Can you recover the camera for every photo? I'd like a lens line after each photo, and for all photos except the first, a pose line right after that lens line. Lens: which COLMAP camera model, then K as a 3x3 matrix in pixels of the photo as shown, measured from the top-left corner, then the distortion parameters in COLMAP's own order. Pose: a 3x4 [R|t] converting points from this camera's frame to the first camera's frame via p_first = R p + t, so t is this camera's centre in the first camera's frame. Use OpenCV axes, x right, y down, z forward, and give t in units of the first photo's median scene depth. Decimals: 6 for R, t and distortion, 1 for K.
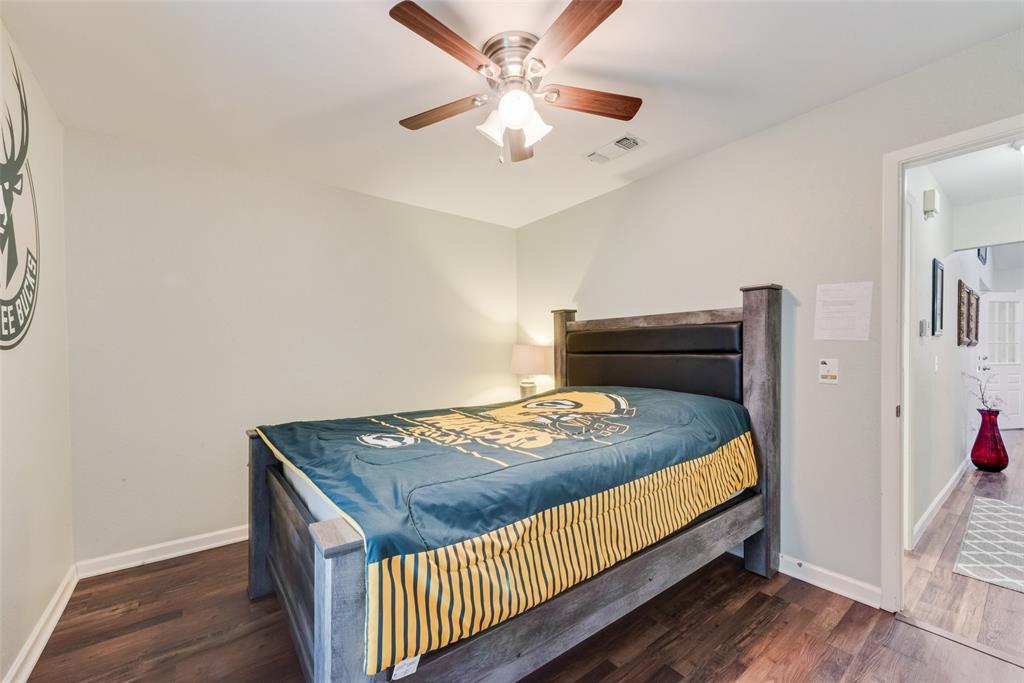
lens RADIAL K [[408.3, 0, 511.3], [0, 408.3, 351.6], [0, 0, 1]] dist [0.013717, -0.001657]
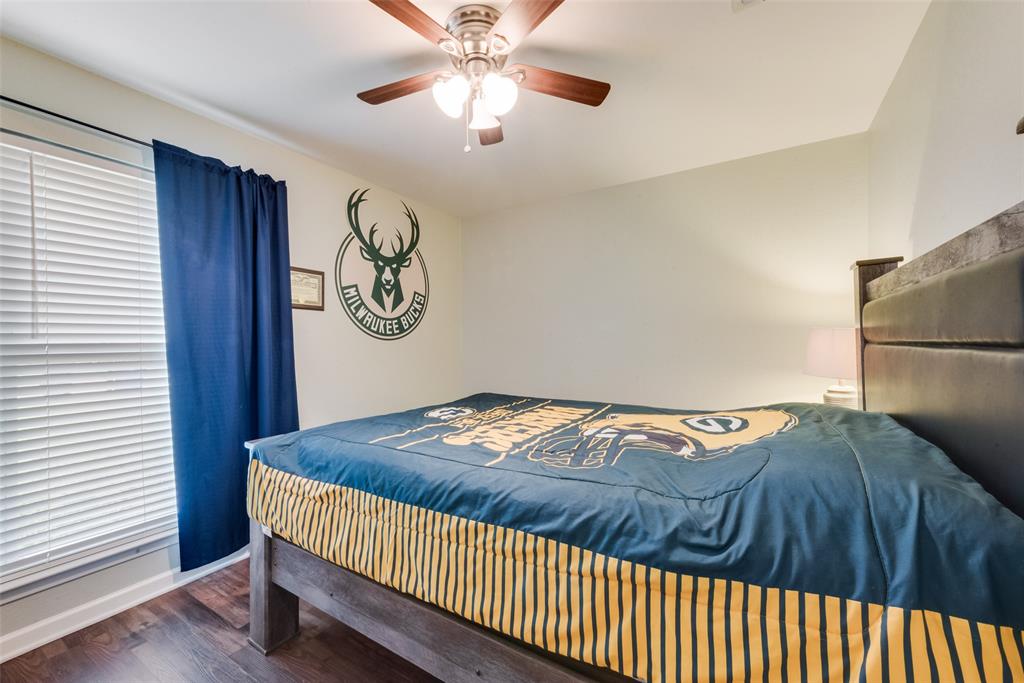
lens RADIAL K [[408.3, 0, 513.2], [0, 408.3, 340.4], [0, 0, 1]] dist [0.013717, -0.001657]
pose [[0.351124, 0.004566, -0.936318, 1.009085], [0.004732, 0.999967, 0.006650, -0.015627], [0.936317, -0.006766, 0.351090, 0.803359]]
